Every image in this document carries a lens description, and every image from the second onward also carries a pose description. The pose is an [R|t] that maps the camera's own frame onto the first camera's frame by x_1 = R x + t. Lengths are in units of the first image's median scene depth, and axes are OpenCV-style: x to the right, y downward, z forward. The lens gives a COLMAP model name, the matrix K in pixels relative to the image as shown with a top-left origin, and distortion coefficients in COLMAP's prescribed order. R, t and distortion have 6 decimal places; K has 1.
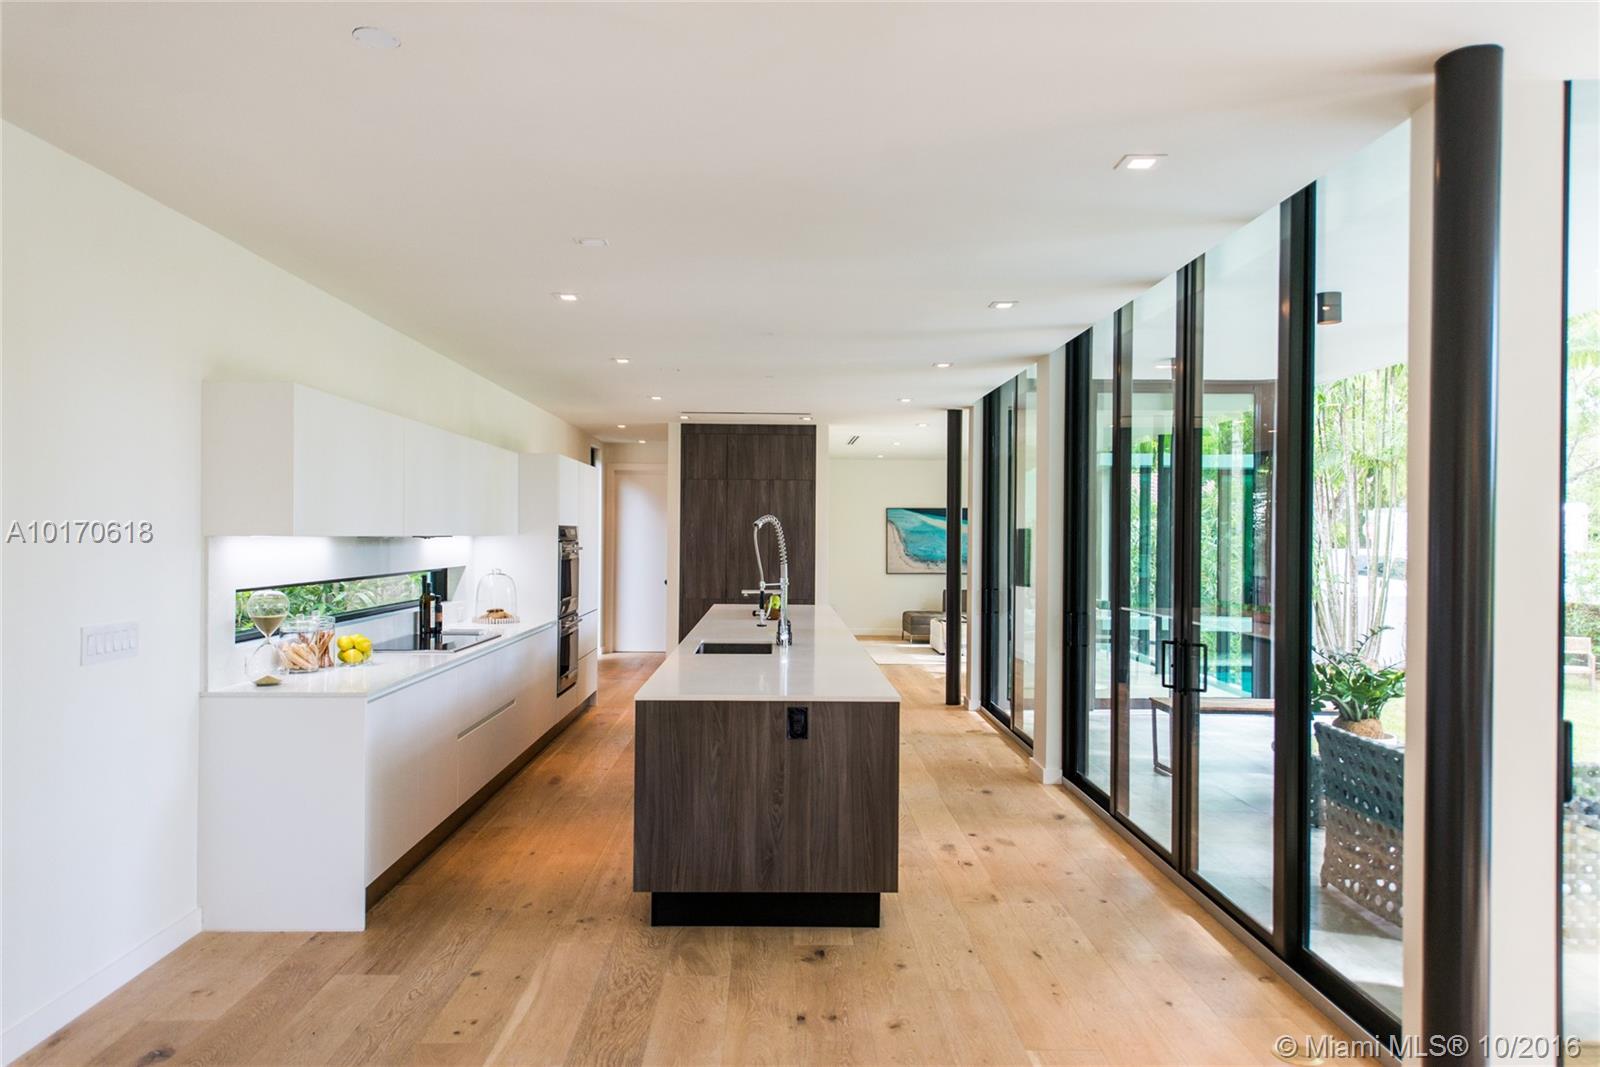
lens RADIAL K [[1065.7, 0, 796.1], [0, 1065.7, 536.3], [0, 0, 1]] dist [-0.002120, -0.001469]
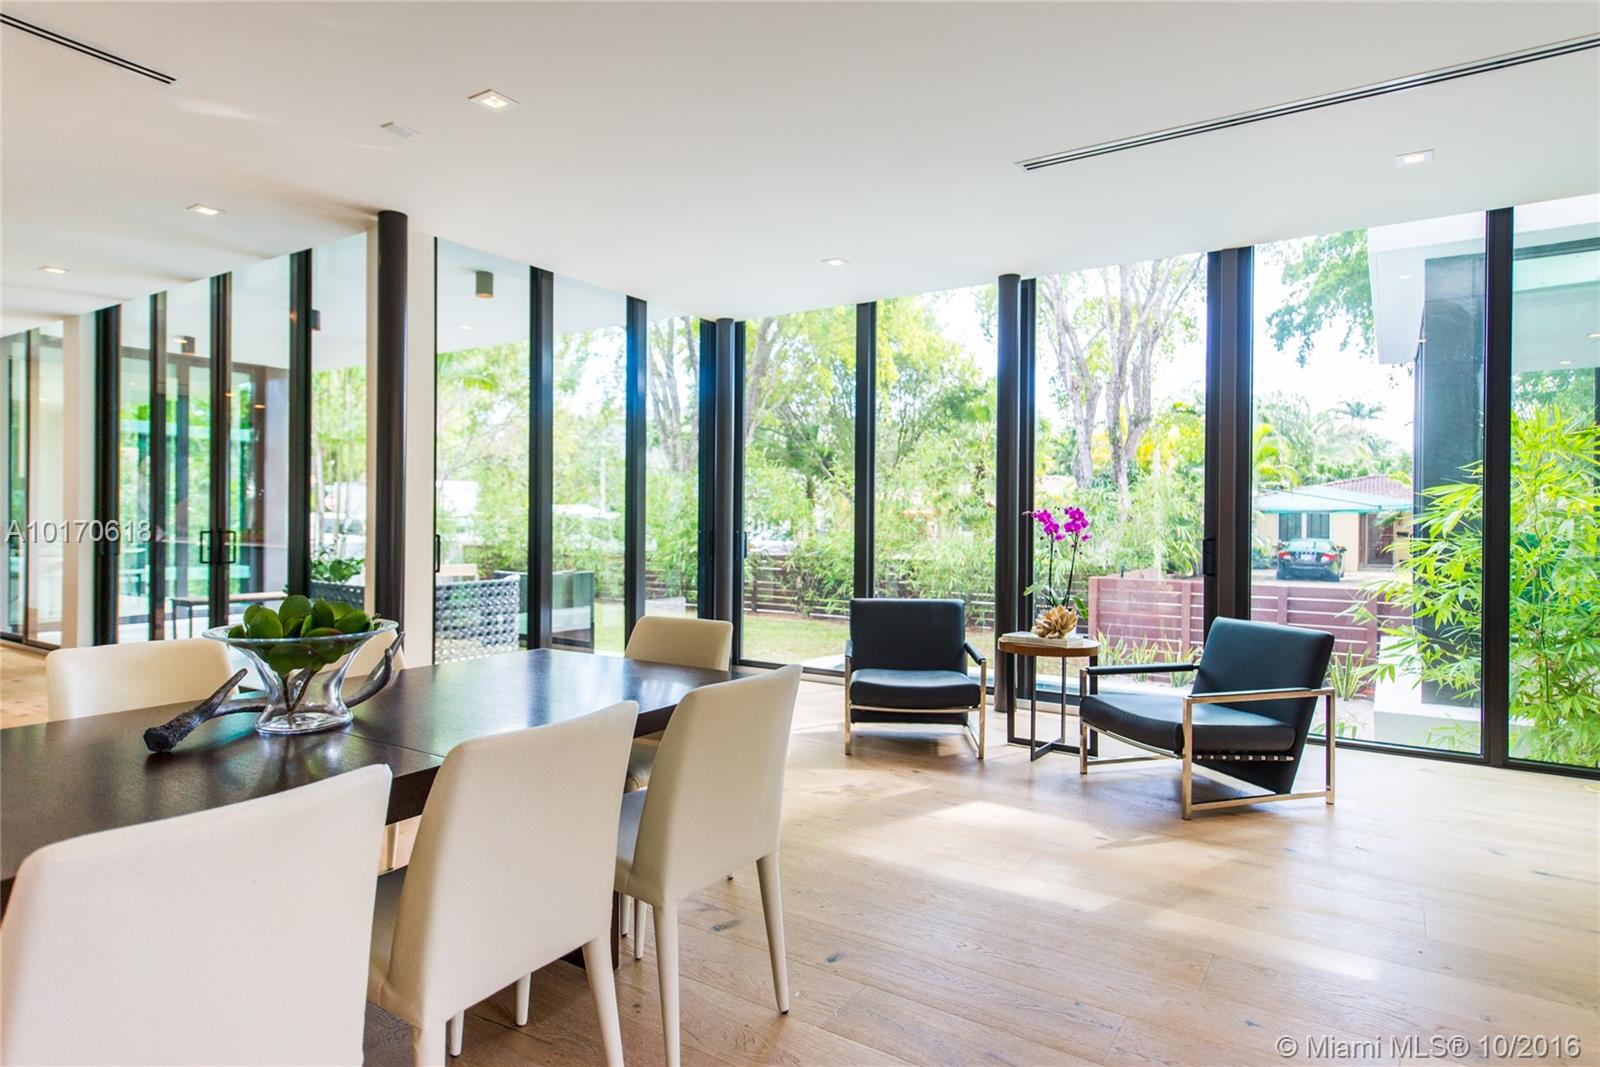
lens RADIAL K [[883.5, 0, 795.2], [0, 883.5, 532.2], [0, 0, 1]] dist [0.032210, 0.001360]
pose [[0.558957, -0.011984, 0.829110, -0.234684], [0.005226, 0.999927, 0.010930, 0.098826], [-0.829180, -0.001777, 0.558978, -0.385468]]
